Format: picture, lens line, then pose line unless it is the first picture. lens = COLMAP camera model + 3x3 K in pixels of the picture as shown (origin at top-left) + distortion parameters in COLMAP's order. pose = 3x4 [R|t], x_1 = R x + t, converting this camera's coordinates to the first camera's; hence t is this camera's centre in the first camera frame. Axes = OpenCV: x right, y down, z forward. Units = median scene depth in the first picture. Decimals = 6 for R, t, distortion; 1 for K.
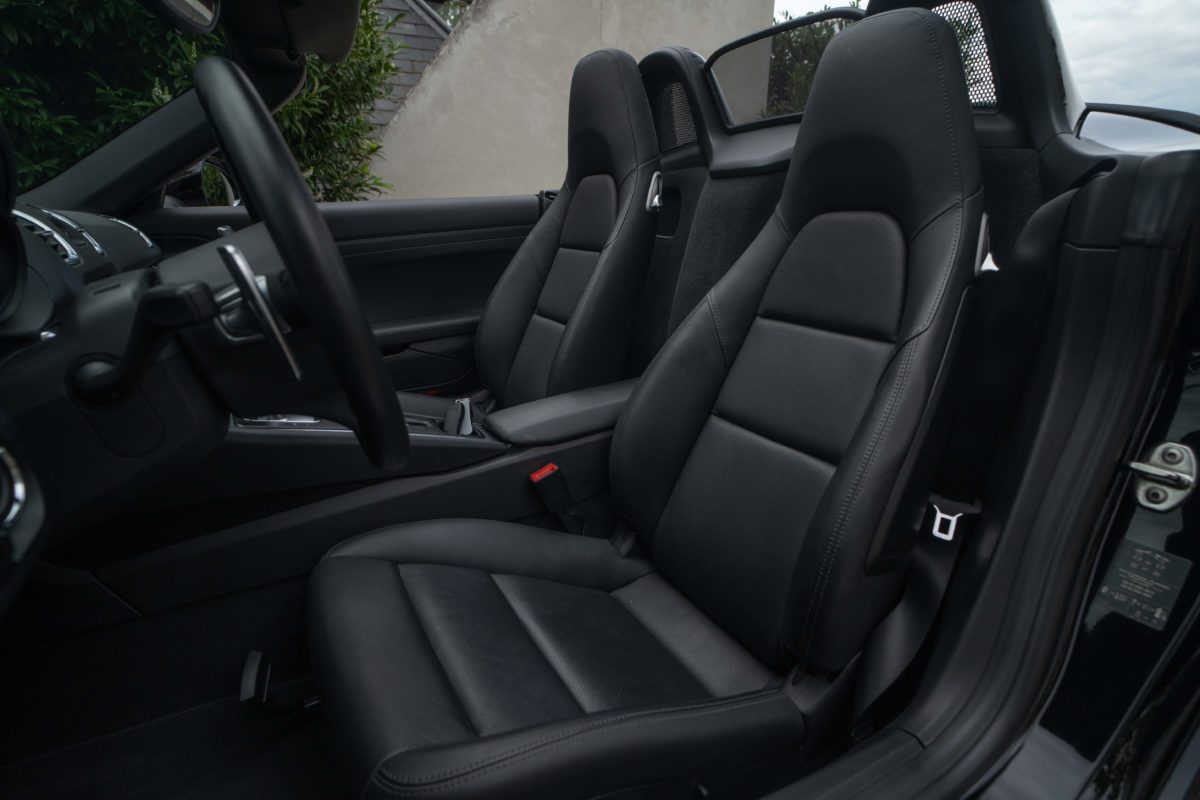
lens RADIAL K [[660.9, 0, 609.5], [0, 660.9, 394.1], [0, 0, 1]] dist [-0.007253, 0.001544]
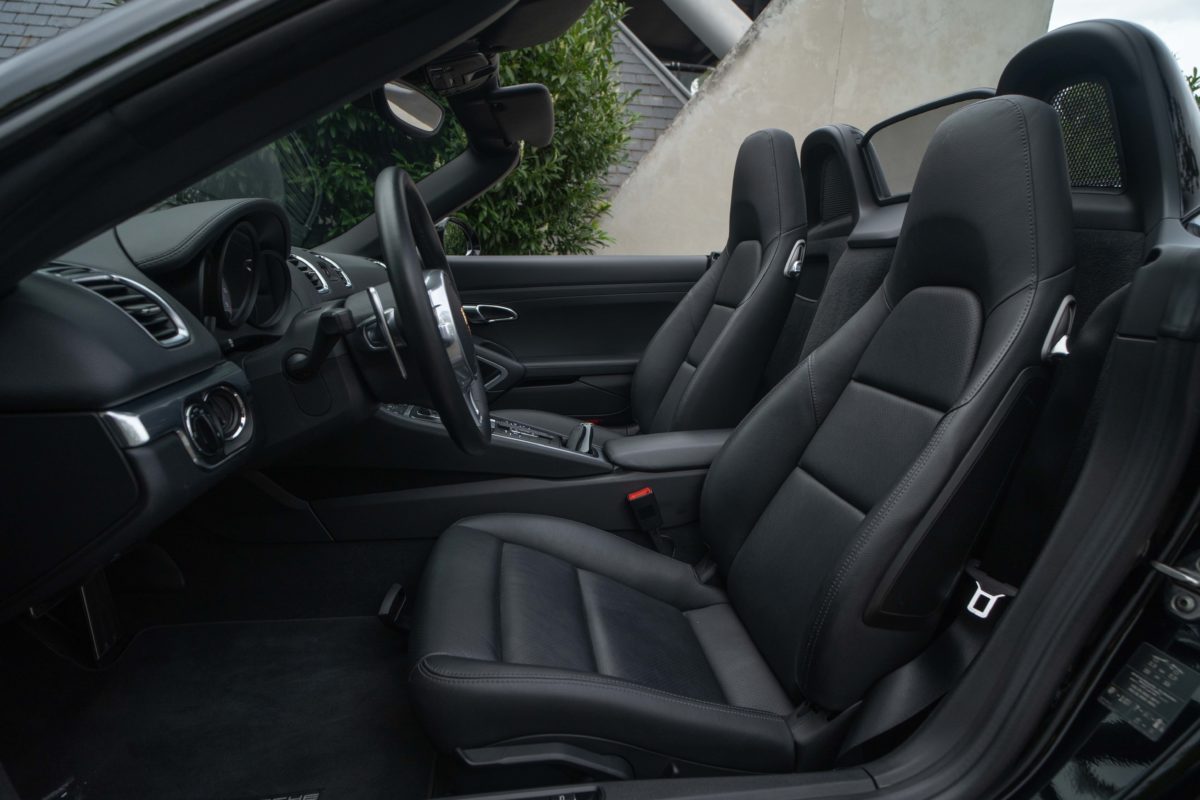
lens RADIAL K [[660.9, 0, 601.3], [0, 660.9, 410.8], [0, 0, 1]] dist [-0.007253, 0.001544]
pose [[0.928930, 0.120110, -0.350233, 0.223058], [-0.138009, 0.990076, -0.026503, 0.013900], [0.343574, 0.072955, 0.936288, -0.116941]]
